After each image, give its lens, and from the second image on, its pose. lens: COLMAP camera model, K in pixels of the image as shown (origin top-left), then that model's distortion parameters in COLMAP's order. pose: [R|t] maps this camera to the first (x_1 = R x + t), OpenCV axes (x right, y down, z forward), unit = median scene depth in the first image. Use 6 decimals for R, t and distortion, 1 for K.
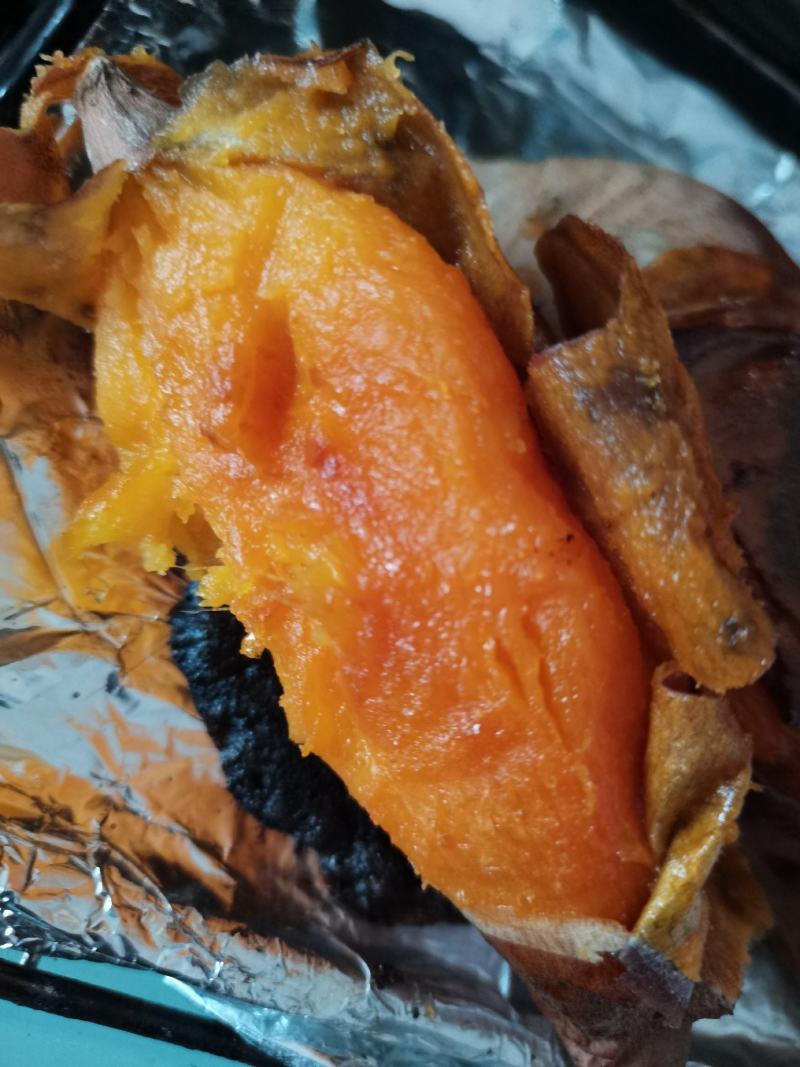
lens RADIAL K [[784.7, 0, 408.1], [0, 784.7, 535.6], [0, 0, 1]] dist [-0.037285, -0.002458]
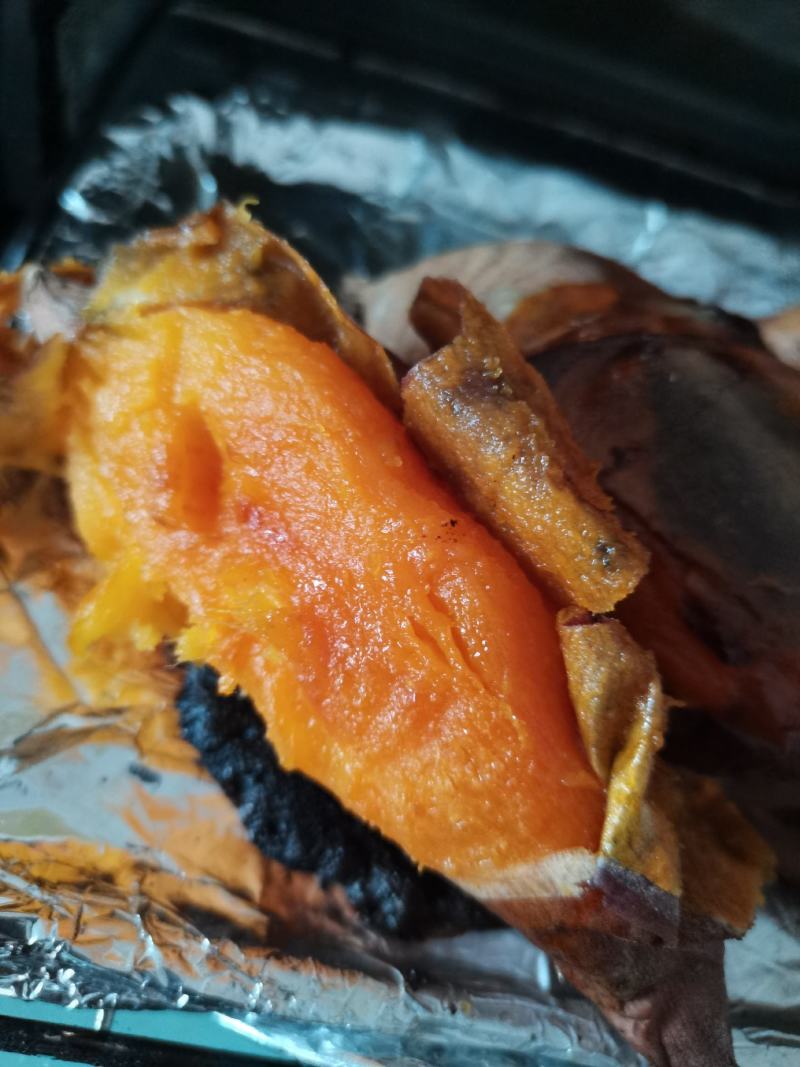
lens RADIAL K [[789.9, 0, 399.8], [0, 789.9, 565.5], [0, 0, 1]] dist [-0.040491, 0.003403]
pose [[0.970196, -0.234020, -0.062886, 0.168014], [0.221244, 0.961318, -0.164072, 0.219736], [0.098849, 0.145269, 0.984442, -0.163683]]
